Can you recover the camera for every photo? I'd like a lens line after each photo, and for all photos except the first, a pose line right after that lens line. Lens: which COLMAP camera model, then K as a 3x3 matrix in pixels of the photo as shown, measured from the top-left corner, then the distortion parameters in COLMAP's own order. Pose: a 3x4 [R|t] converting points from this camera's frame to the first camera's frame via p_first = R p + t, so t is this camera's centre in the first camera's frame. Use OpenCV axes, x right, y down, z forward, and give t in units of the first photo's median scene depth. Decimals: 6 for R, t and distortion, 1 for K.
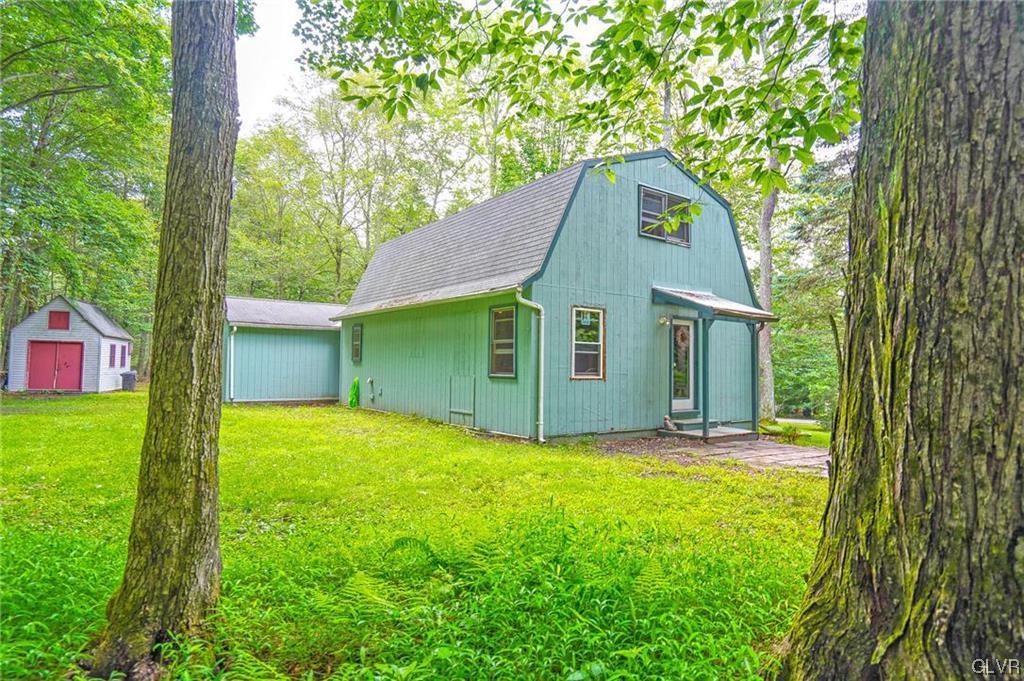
lens RADIAL K [[531.1, 0, 512.0], [0, 531.1, 340.5], [0, 0, 1]] dist [0.003367, 0.001159]
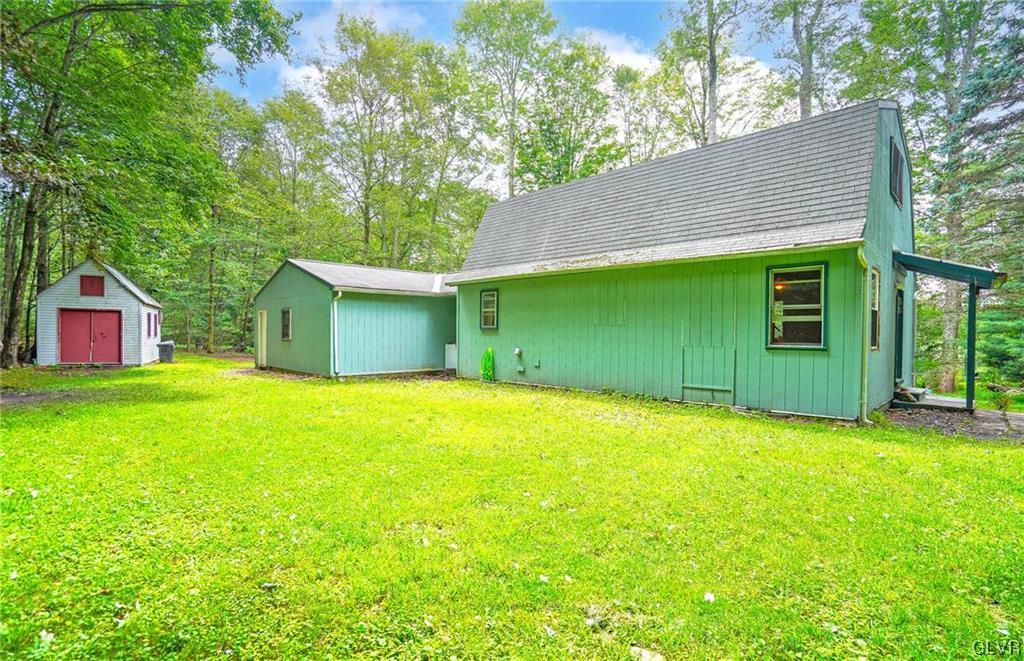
lens RADIAL K [[466.1, 0, 512.0], [0, 466.1, 330.5], [0, 0, 1]] dist [-0.019368, 0.000140]
pose [[0.991514, -0.005547, 0.129881, -0.498413], [-0.000157, 0.999037, 0.043866, 0.006427], [-0.129999, -0.043514, 0.990559, 0.279913]]
